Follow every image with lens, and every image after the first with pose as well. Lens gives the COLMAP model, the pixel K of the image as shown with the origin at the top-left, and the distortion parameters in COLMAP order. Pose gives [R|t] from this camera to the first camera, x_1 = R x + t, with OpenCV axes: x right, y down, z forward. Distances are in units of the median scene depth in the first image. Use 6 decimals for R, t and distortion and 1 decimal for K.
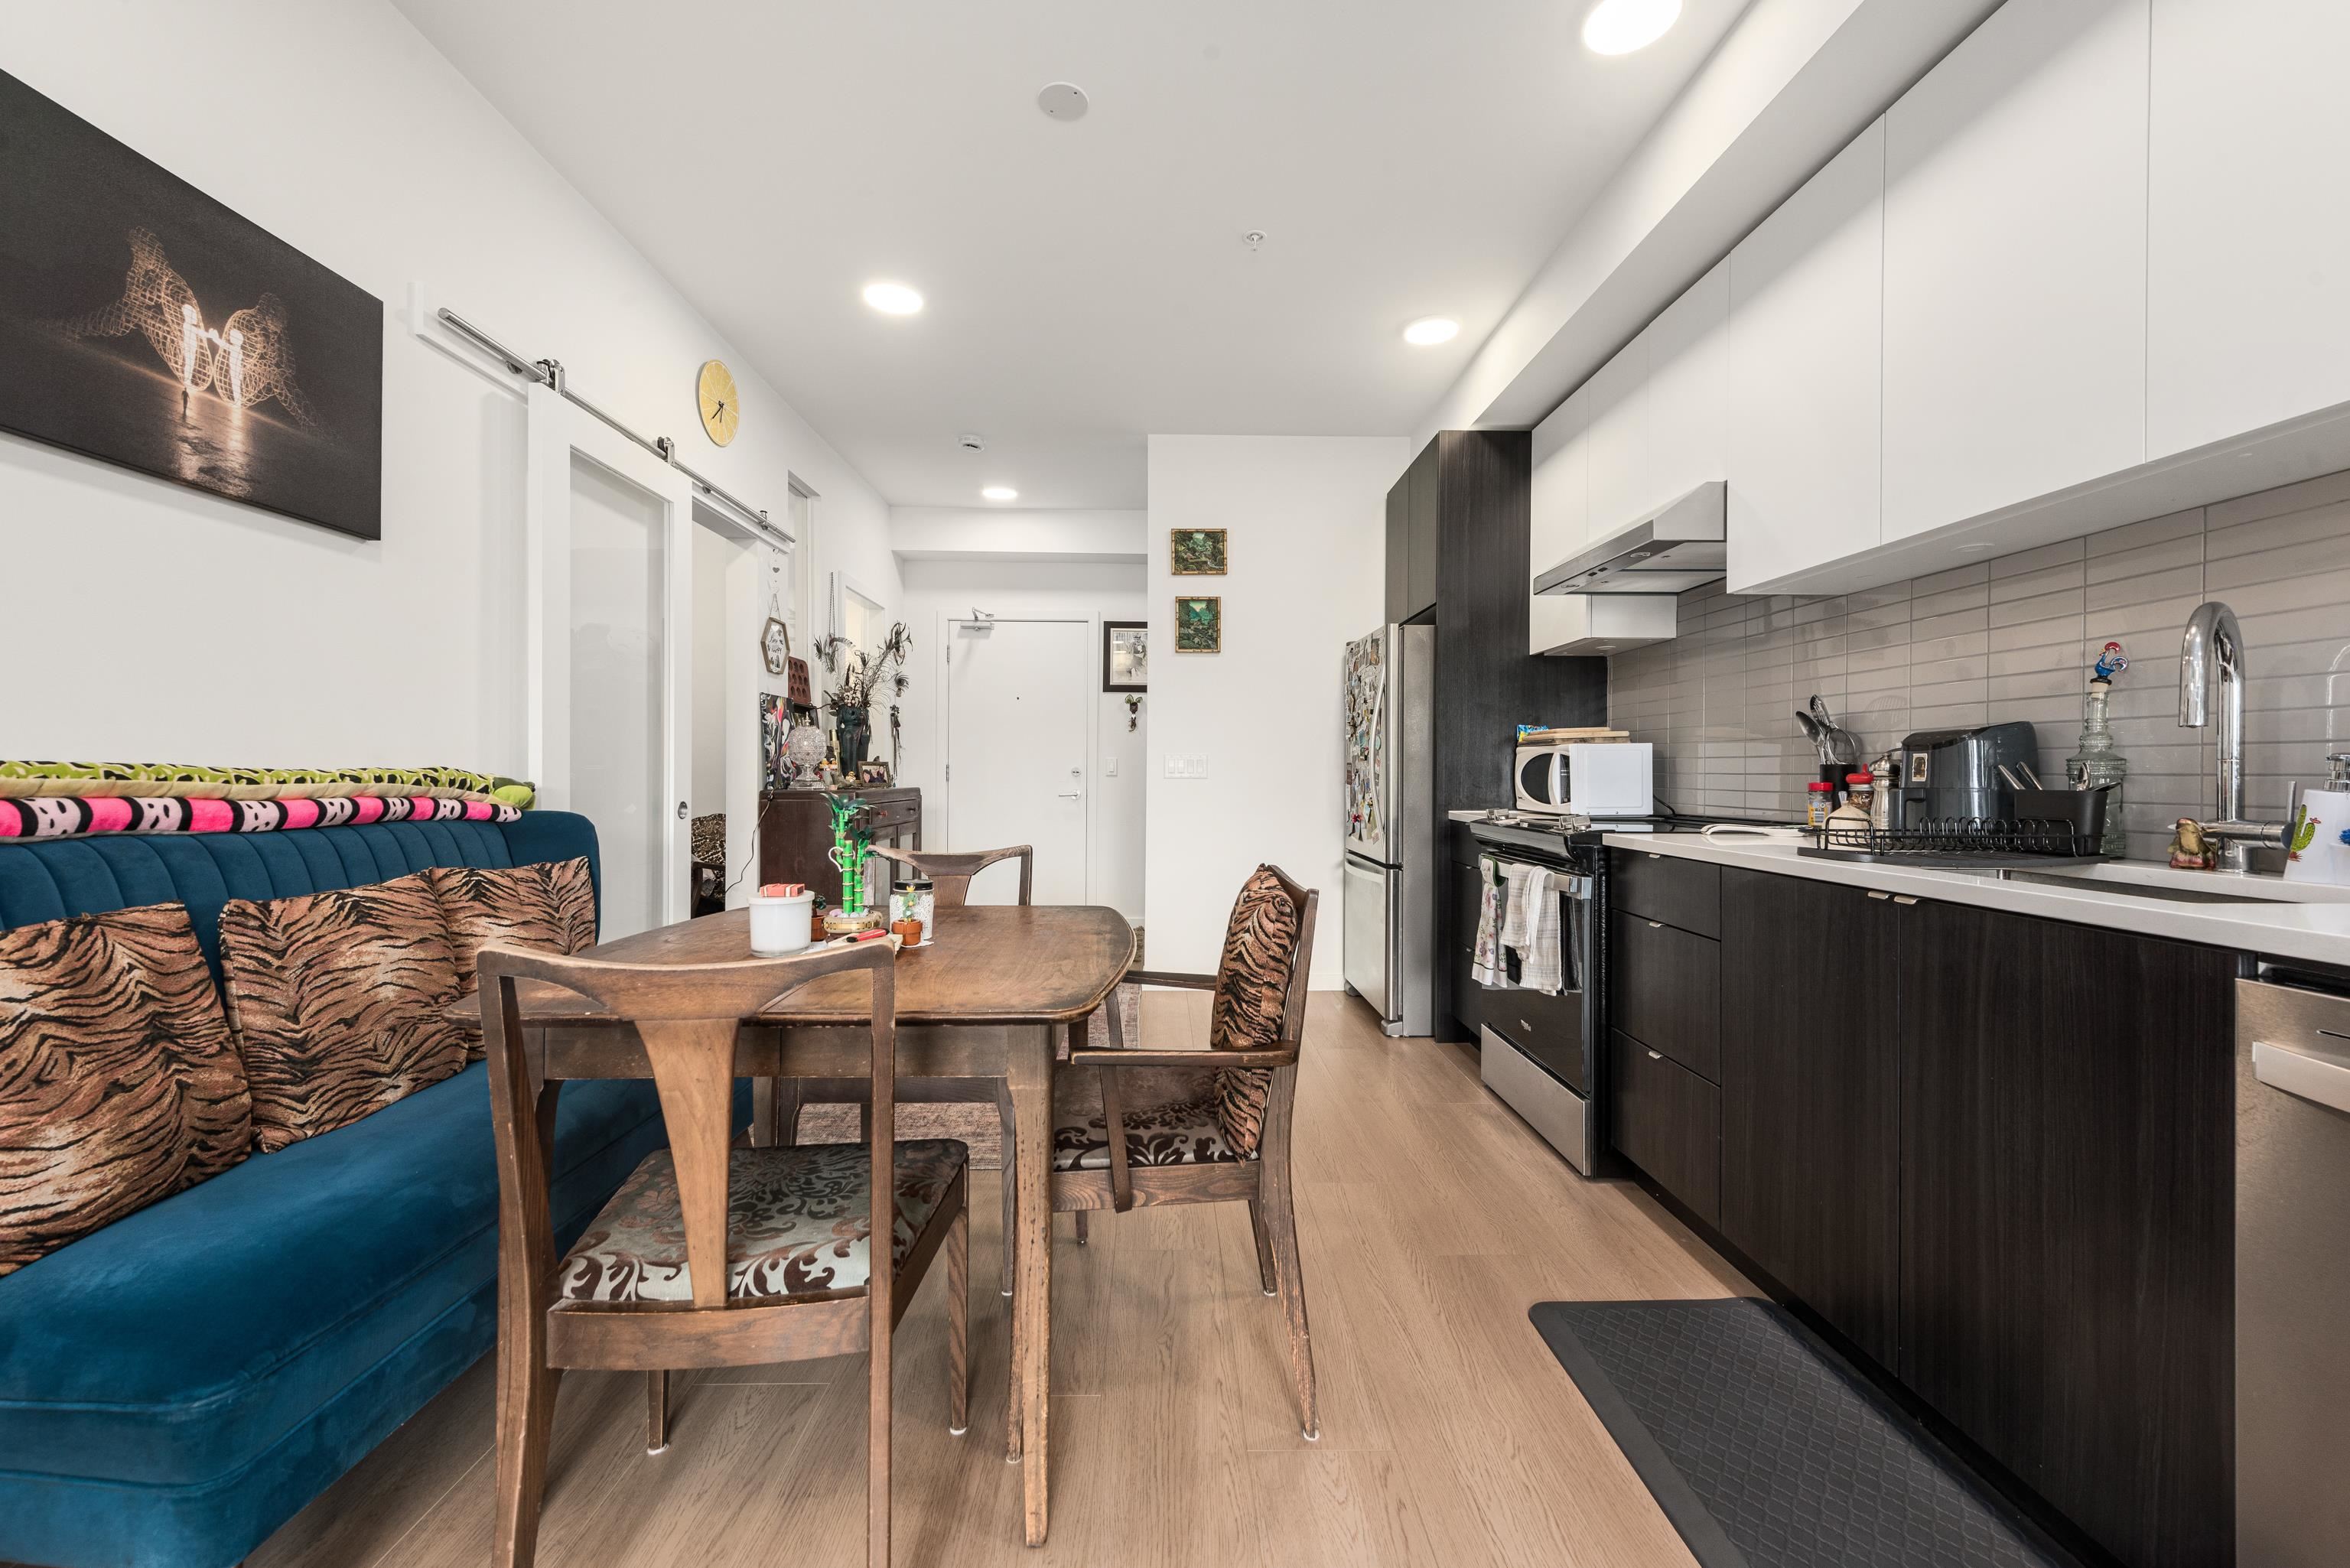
lens RADIAL K [[913.2, 0, 1186.9], [0, 913.2, 775.2], [0, 0, 1]] dist [0.002003, -0.000362]
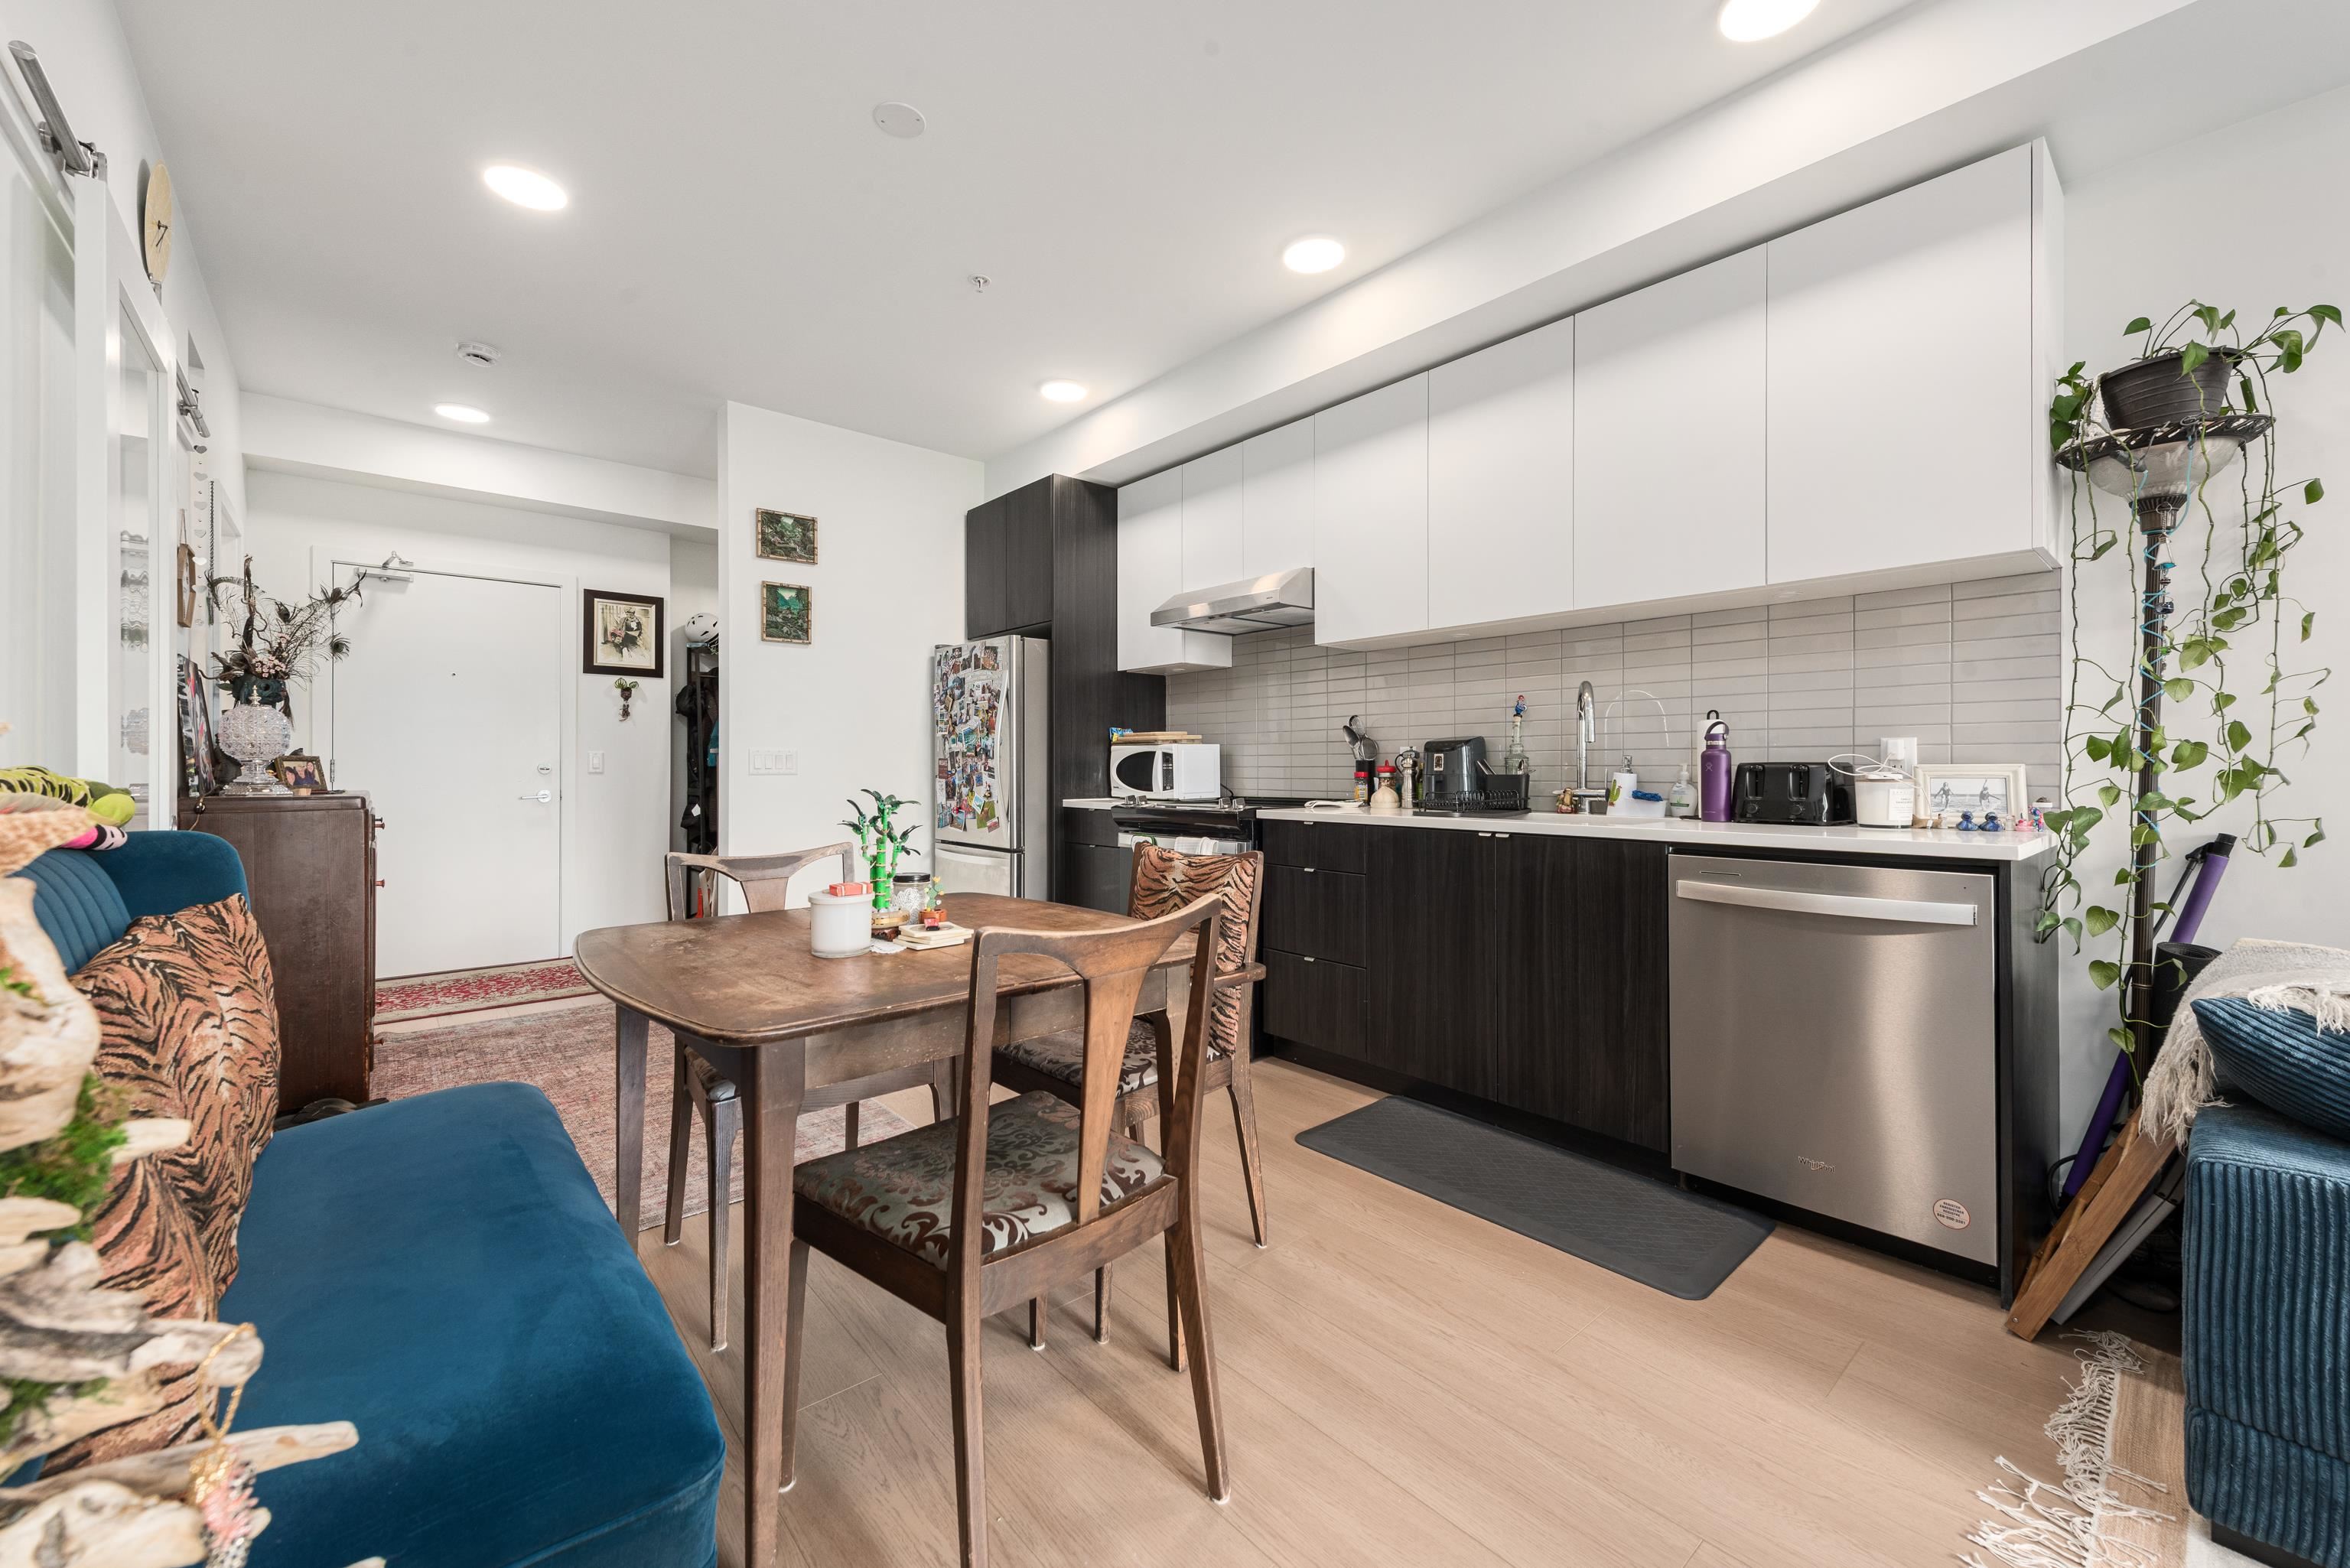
lens RADIAL K [[912.5, 0, 1182.6], [0, 912.5, 764.0], [0, 0, 1]] dist [0.002268, -0.000152]
pose [[0.770775, -0.002990, 0.637100, -0.510124], [0.006828, 0.999970, -0.003567, -0.002042], [-0.637071, 0.007099, 0.770773, 0.003435]]
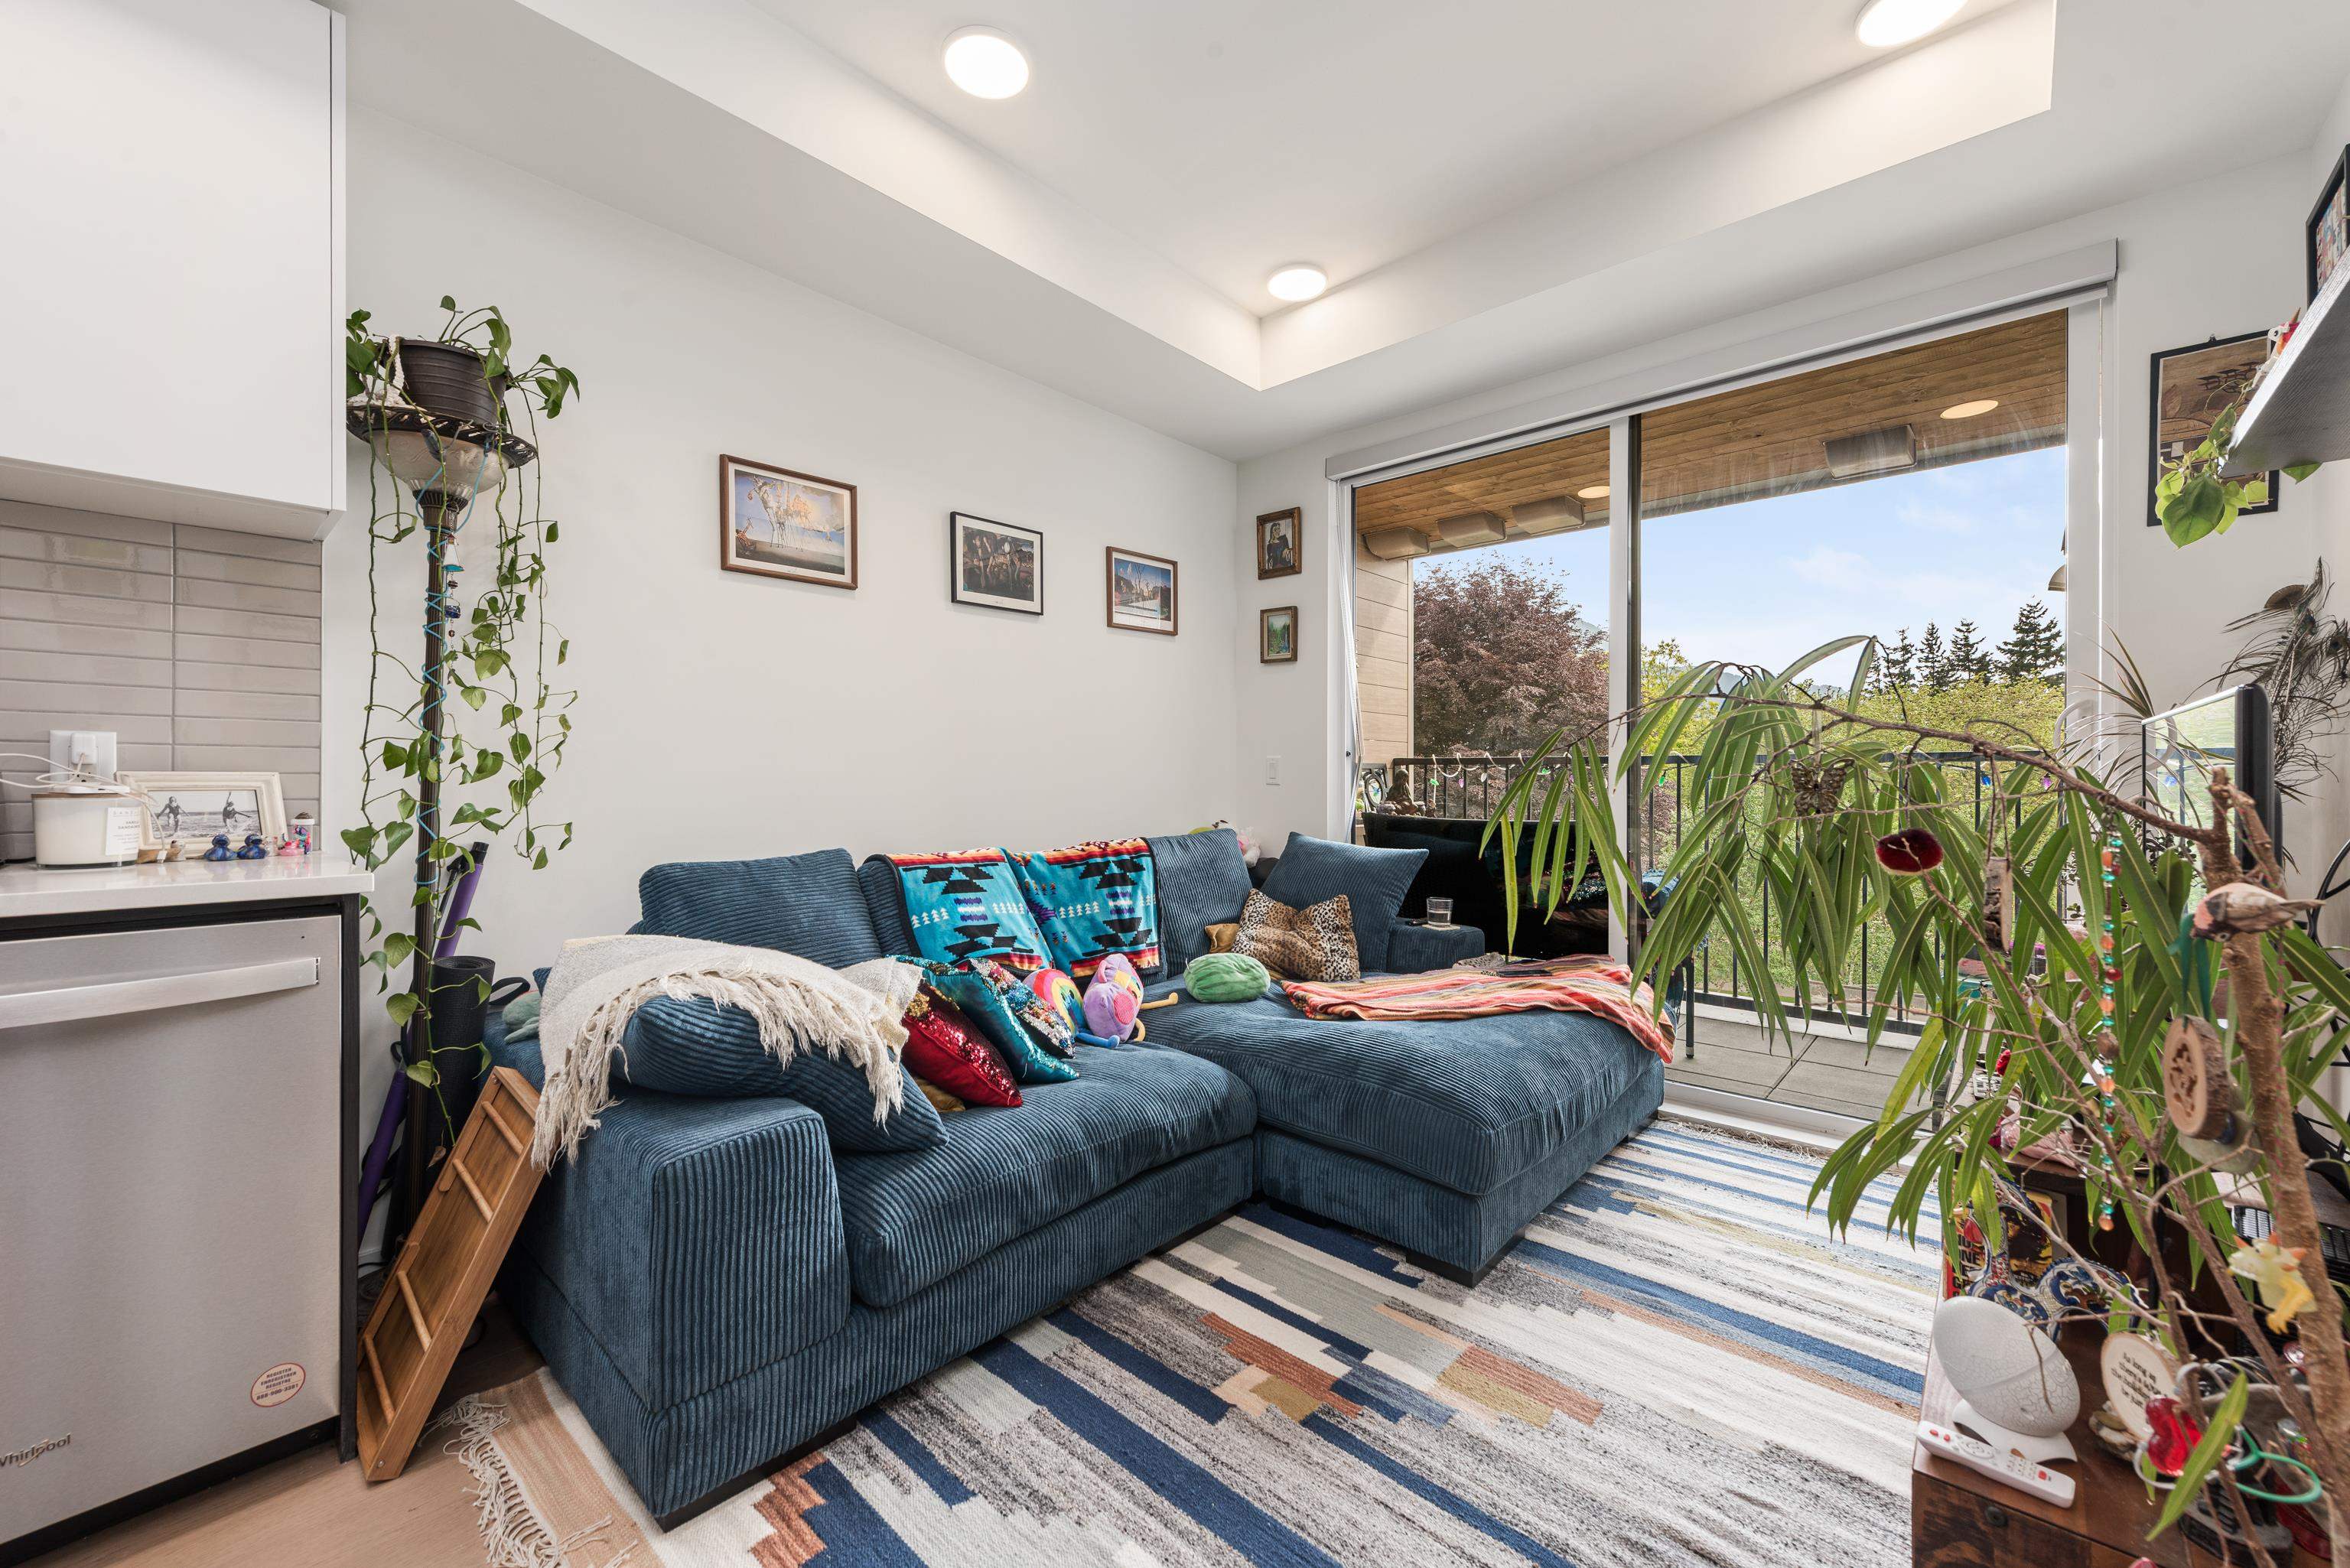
lens RADIAL K [[915.9, 0, 1182.4], [0, 915.9, 779.3], [0, 0, 1]] dist [0.010727, -0.000378]
pose [[-0.716951, -0.008316, 0.697074, -0.311126], [-0.004314, 0.999963, 0.007493, -0.002439], [-0.697110, 0.002365, -0.716960, 0.214203]]
